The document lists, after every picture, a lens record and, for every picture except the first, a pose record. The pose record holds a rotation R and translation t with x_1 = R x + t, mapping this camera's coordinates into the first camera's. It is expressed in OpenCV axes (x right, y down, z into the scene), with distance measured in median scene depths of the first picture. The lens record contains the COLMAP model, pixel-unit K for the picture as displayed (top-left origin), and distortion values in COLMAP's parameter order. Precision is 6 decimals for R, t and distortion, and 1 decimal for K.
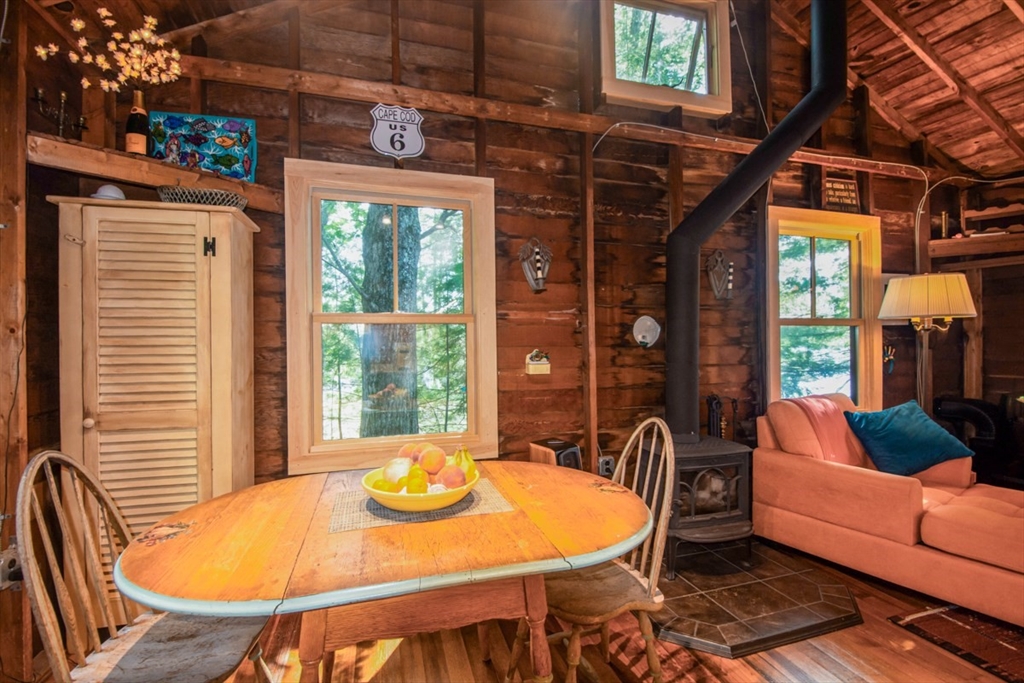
lens RADIAL K [[459.7, 0, 512.6], [0, 459.7, 344.3], [0, 0, 1]] dist [0.021477, -0.021688]
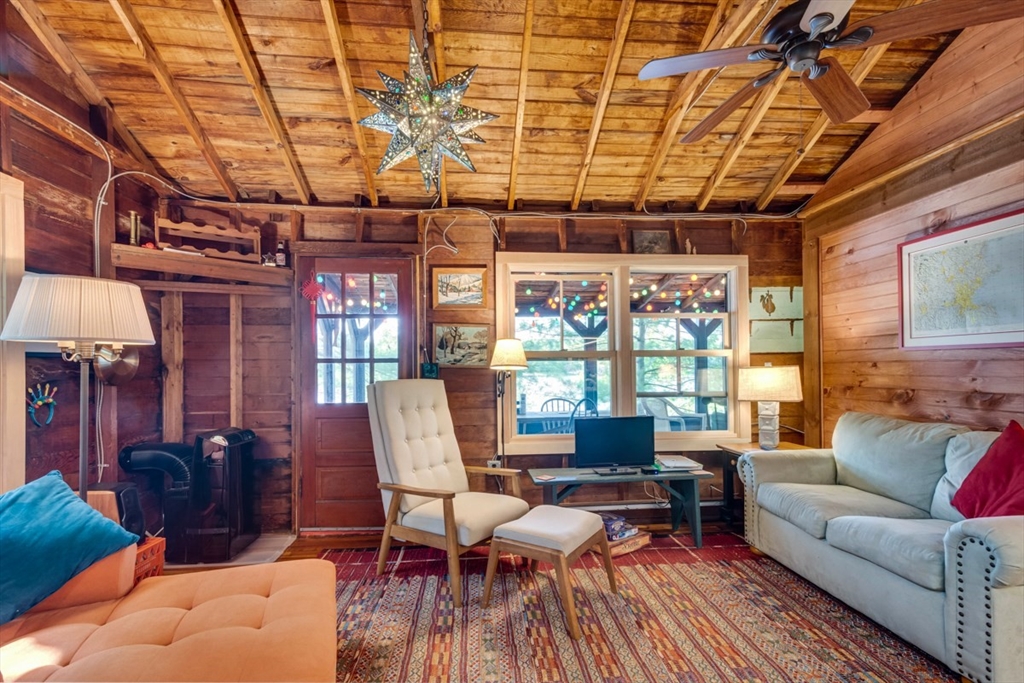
lens RADIAL K [[453.8, 0, 511.6], [0, 453.8, 365.7], [0, 0, 1]] dist [0.019184, -0.006915]
pose [[0.205190, 0.012490, 0.978642, 0.428000], [0.006206, 0.999882, -0.014063, -0.012029], [-0.978703, 0.008958, 0.205088, 0.288612]]
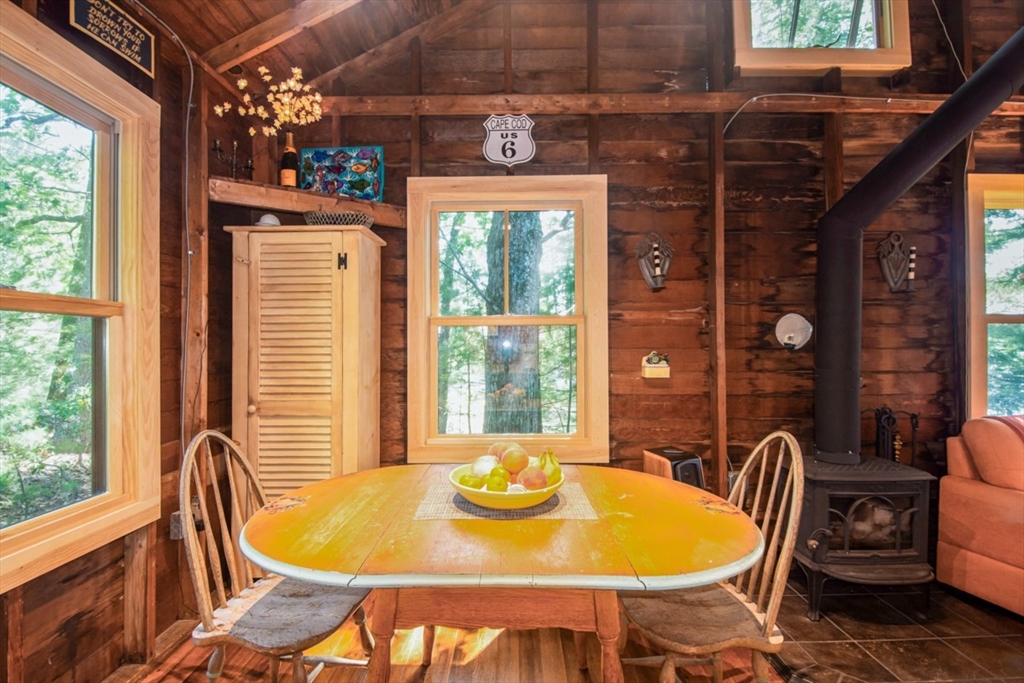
lens RADIAL K [[457.9, 0, 510.3], [0, 457.9, 347.7], [0, 0, 1]] dist [0.025786, -0.024248]
pose [[0.954546, 0.004443, -0.298030, 0.044457], [-0.003020, 0.999982, 0.005235, -0.000733], [0.298048, -0.004097, 0.954542, 0.012446]]
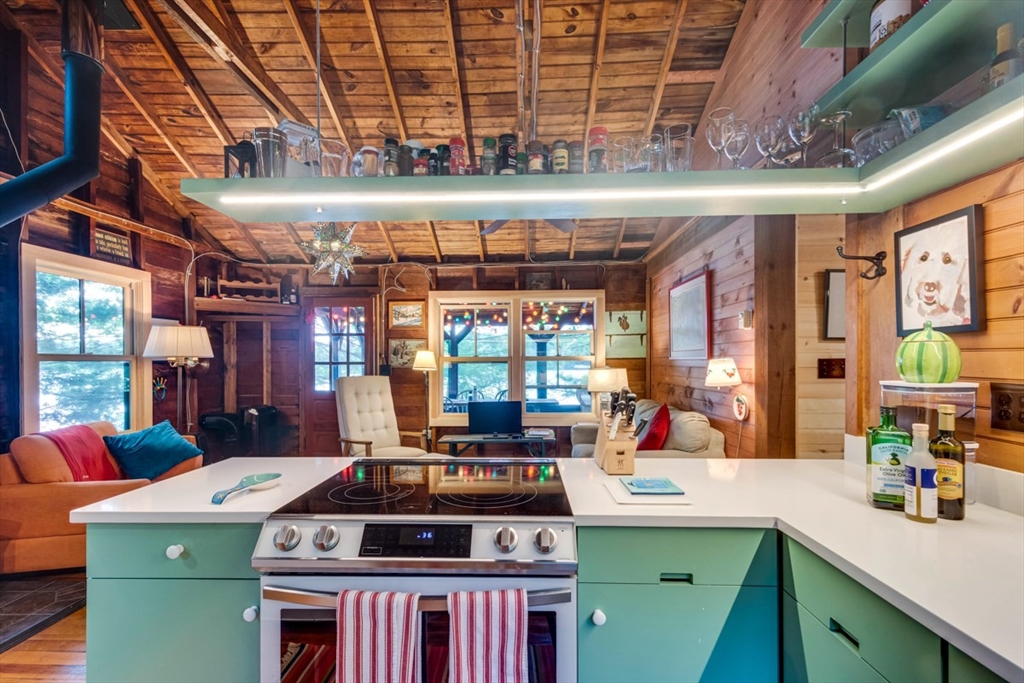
lens RADIAL K [[447.9, 0, 514.7], [0, 447.9, 361.6], [0, 0, 1]] dist [0.020644, -0.008785]
pose [[0.314823, 0.006665, 0.949127, -0.051659], [0.001802, 0.999969, -0.007620, -0.038651], [-0.949149, 0.004110, 0.314801, -0.396624]]
